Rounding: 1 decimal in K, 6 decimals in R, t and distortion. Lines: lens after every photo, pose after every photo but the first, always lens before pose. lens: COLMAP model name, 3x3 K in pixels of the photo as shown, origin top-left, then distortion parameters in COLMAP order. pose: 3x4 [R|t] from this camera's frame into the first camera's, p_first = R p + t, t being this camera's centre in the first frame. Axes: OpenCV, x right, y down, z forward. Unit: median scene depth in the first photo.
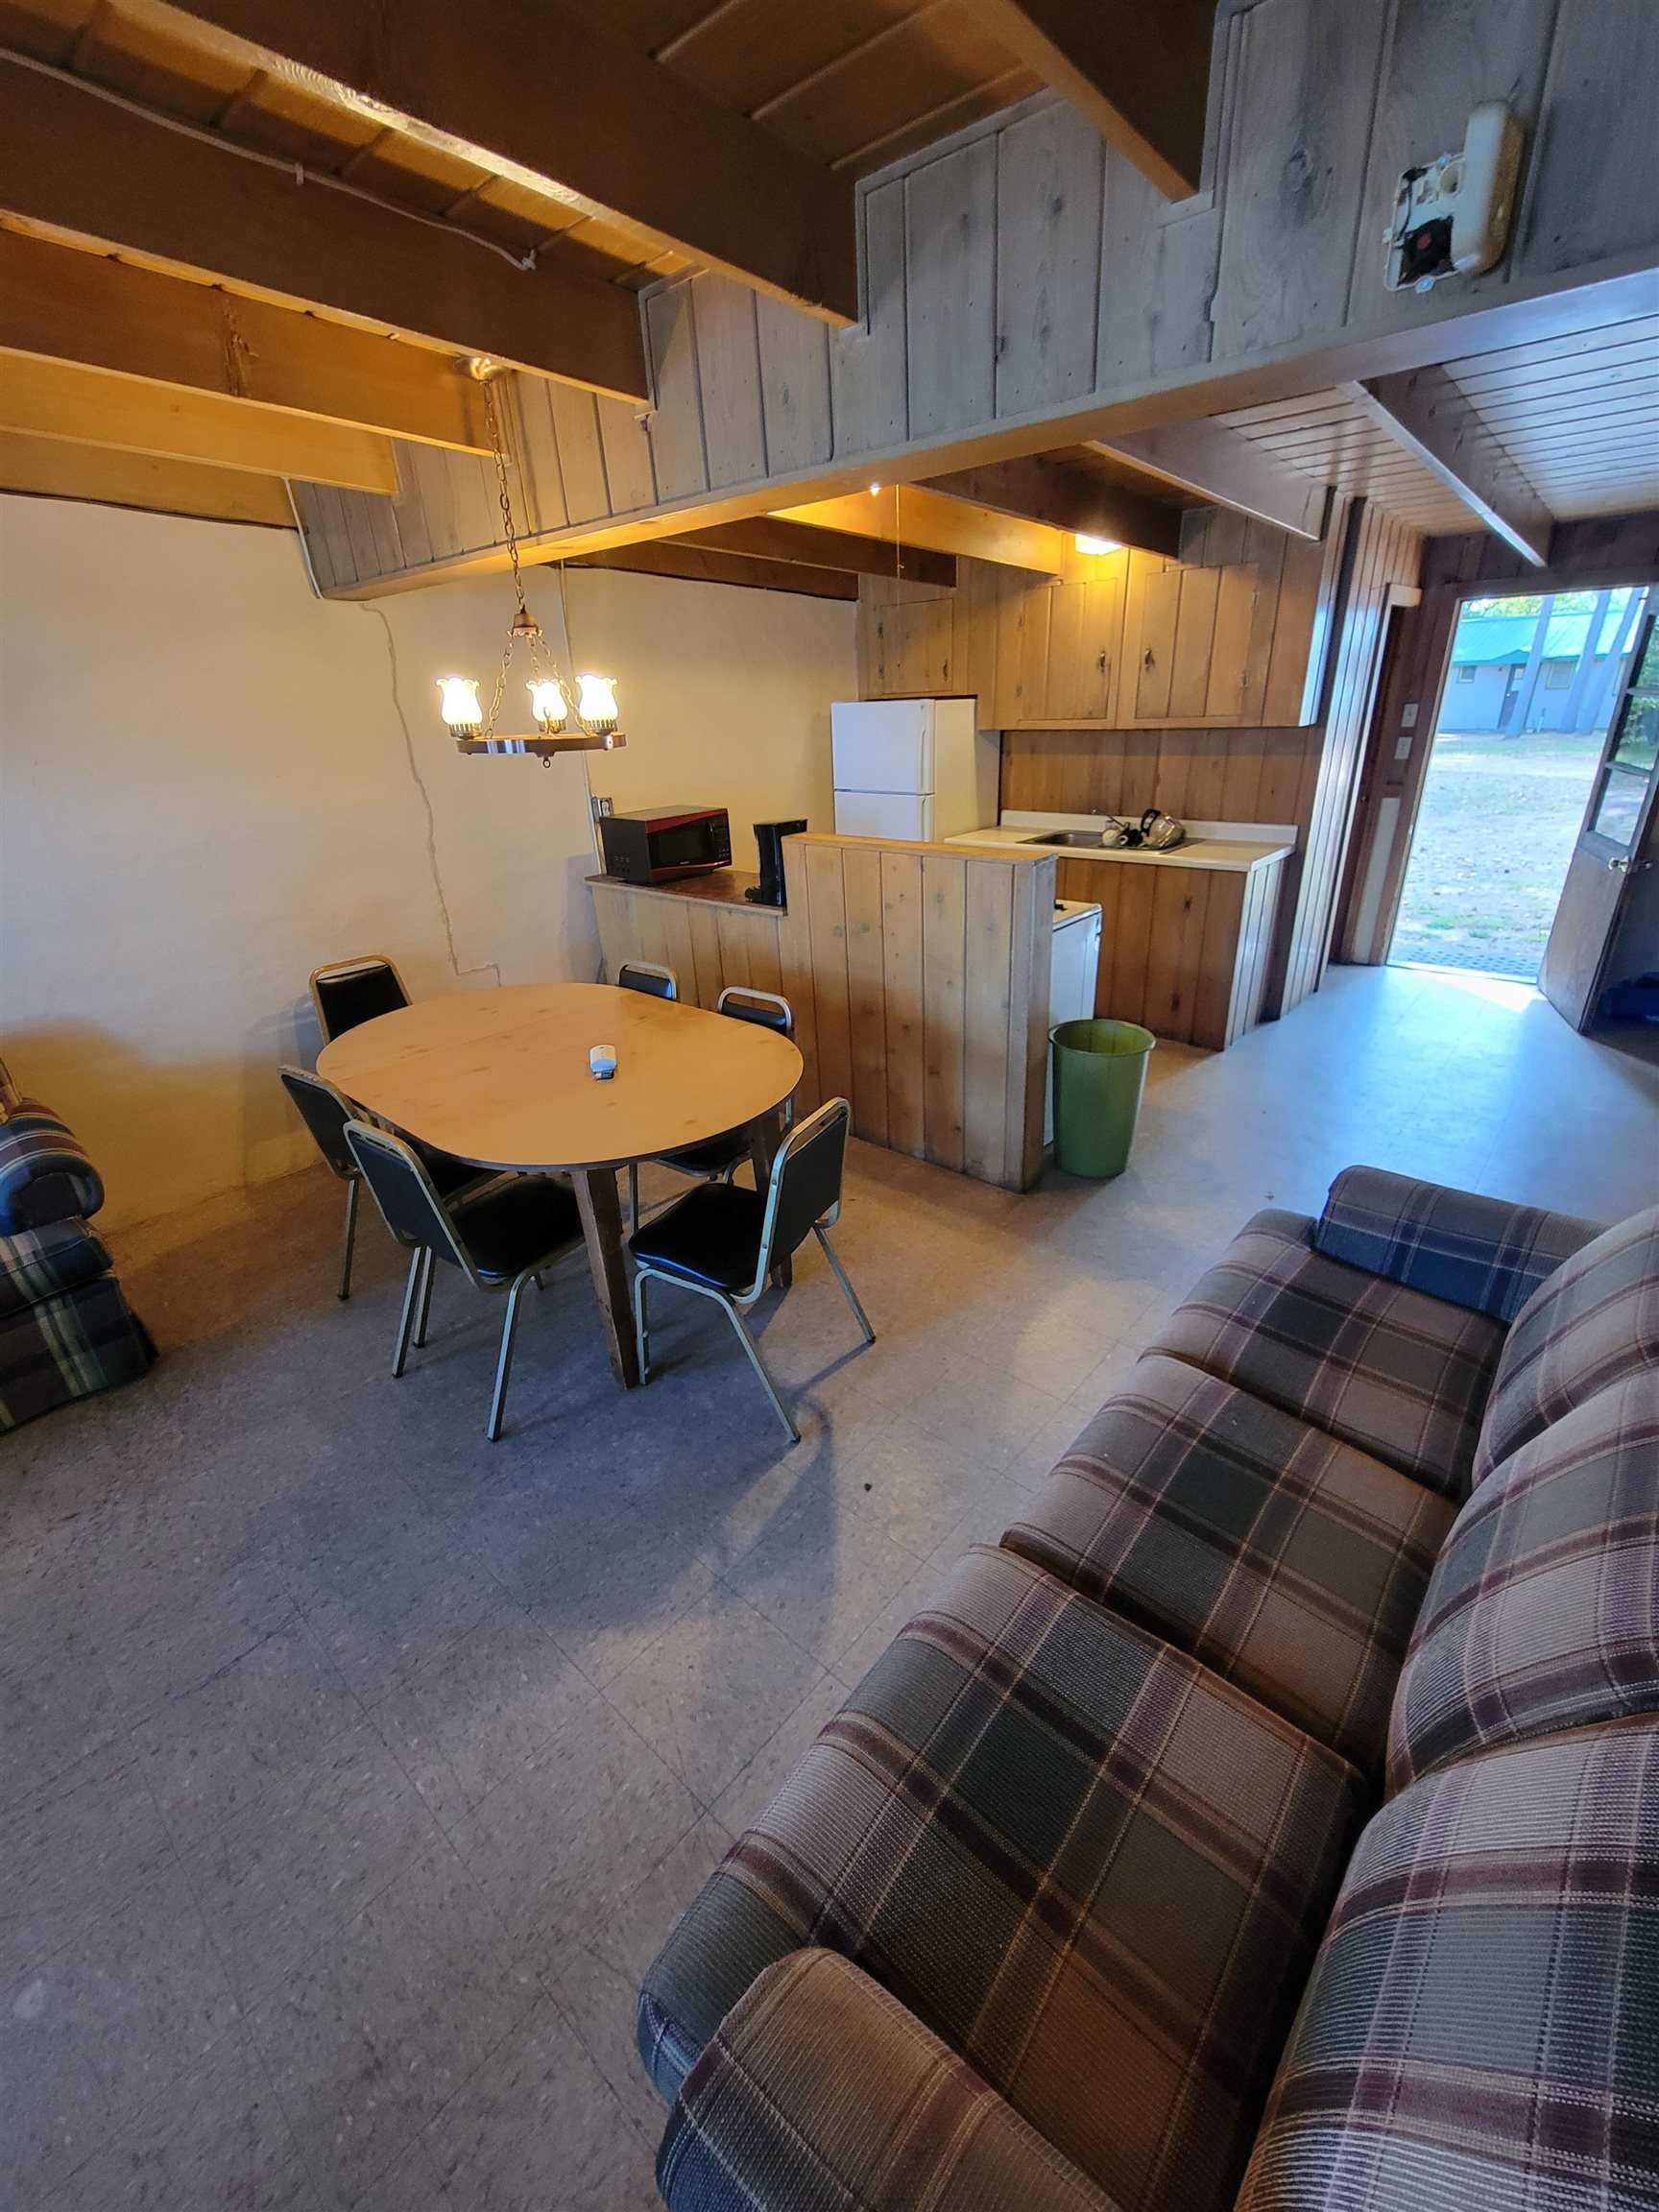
lens RADIAL K [[906.8, 0, 841.7], [0, 906.8, 1101.2], [0, 0, 1]] dist [0.000309, -0.002428]
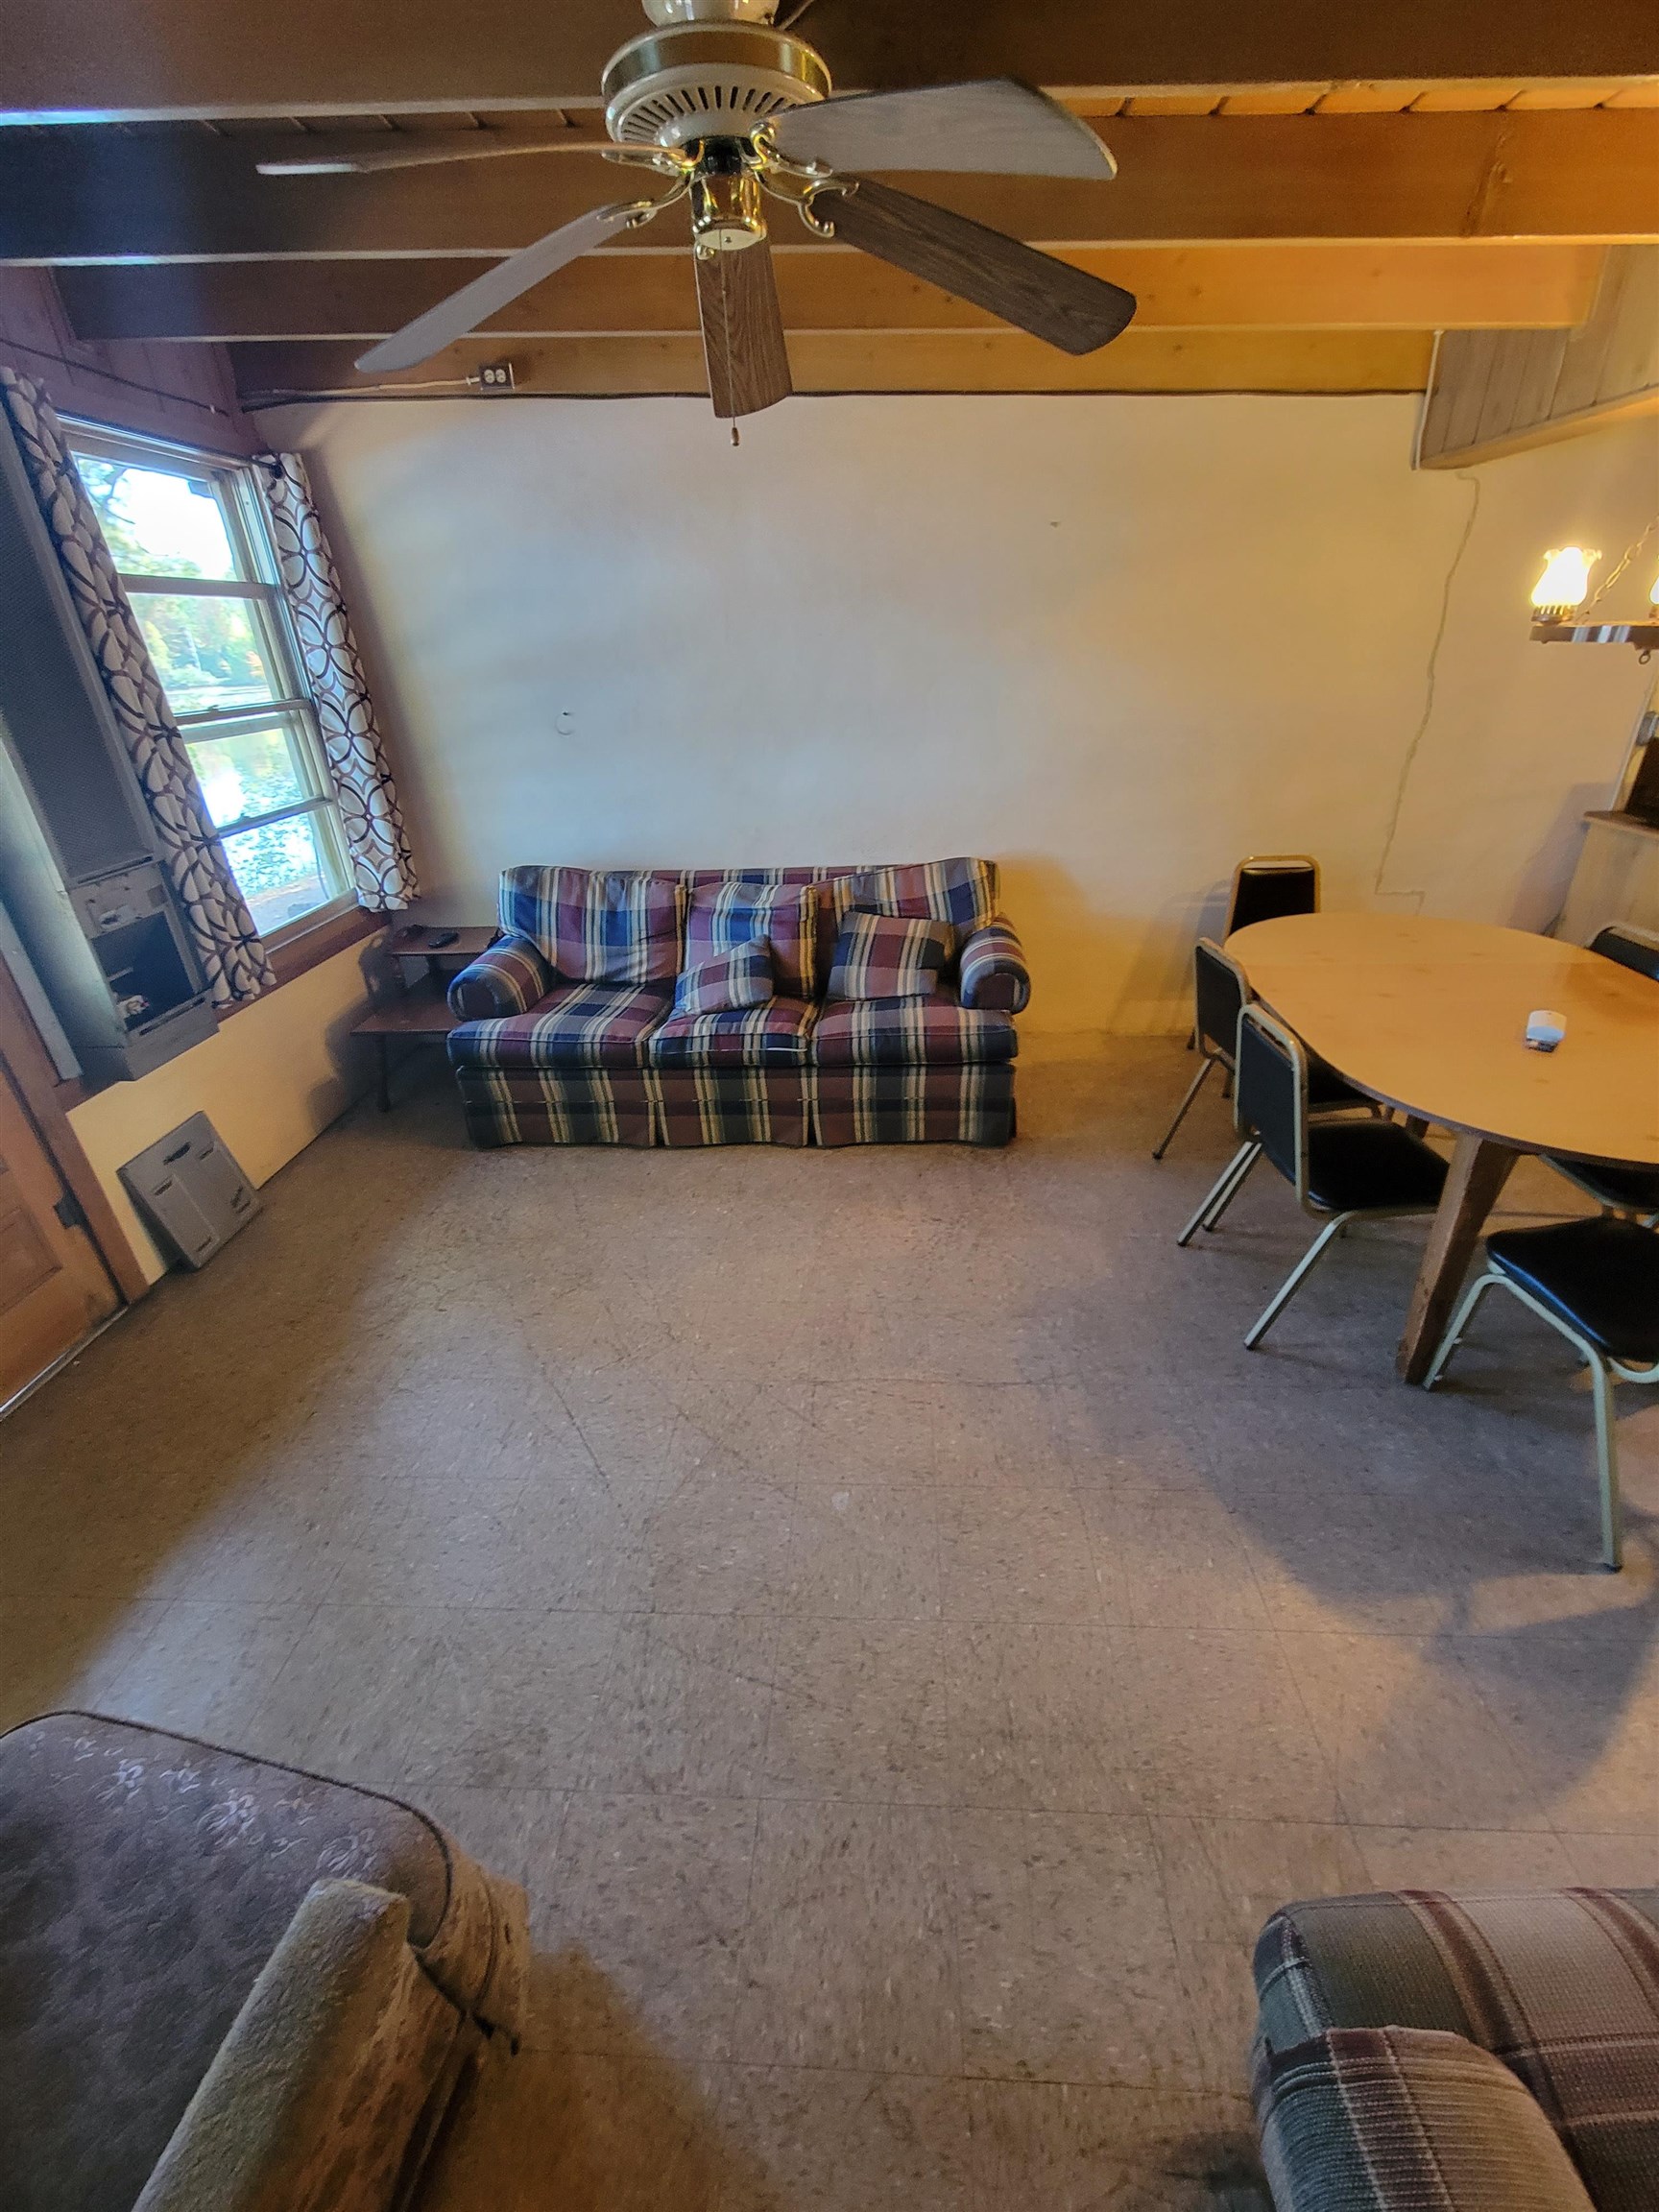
lens RADIAL K [[906.8, 0, 832.1], [0, 906.8, 1105.5], [0, 0, 1]] dist [0.000309, -0.002428]
pose [[0.617209, 0.380087, -0.688902, -0.071179], [-0.312845, 0.921940, 0.228374, 0.036827], [0.721929, 0.074565, 0.687938, -0.043500]]
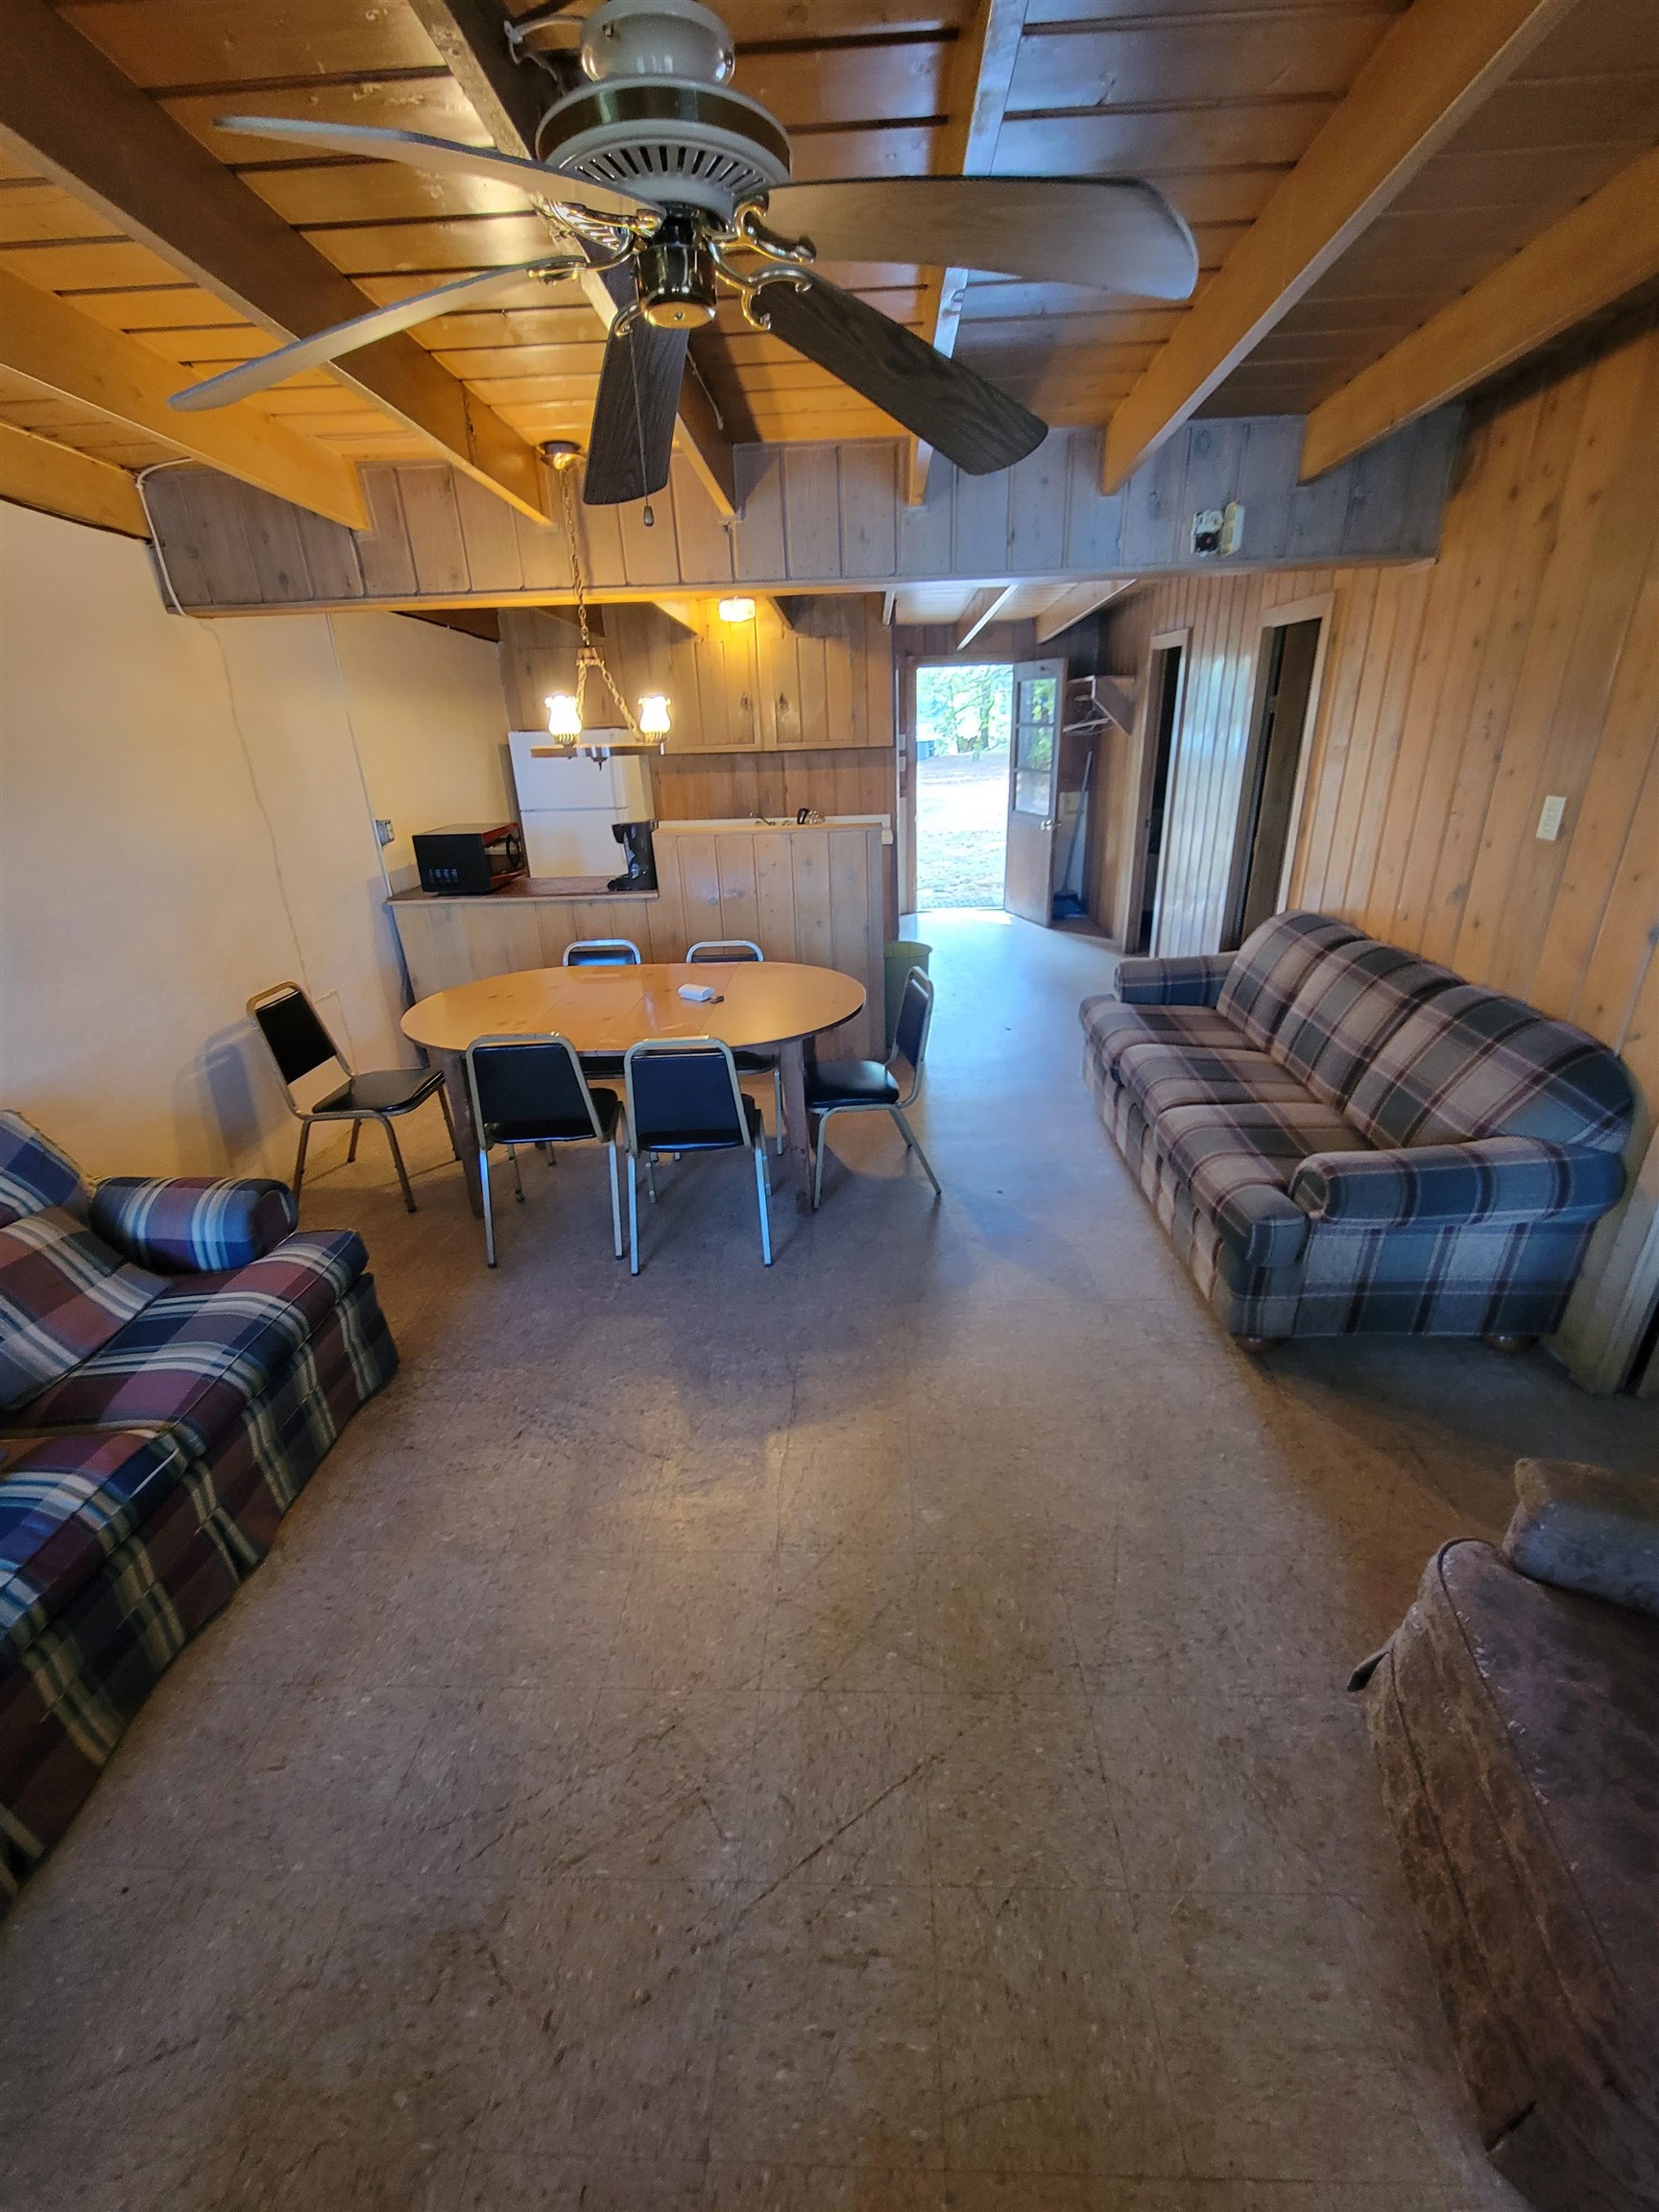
lens RADIAL K [[906.8, 0, 837.7], [0, 906.8, 1104.9], [0, 0, 1]] dist [0.000309, -0.002428]
pose [[0.772939, -0.237631, 0.588300, -0.936136], [0.261173, 0.964180, 0.046317, 0.103302], [-0.578233, 0.117848, 0.807315, -0.138735]]
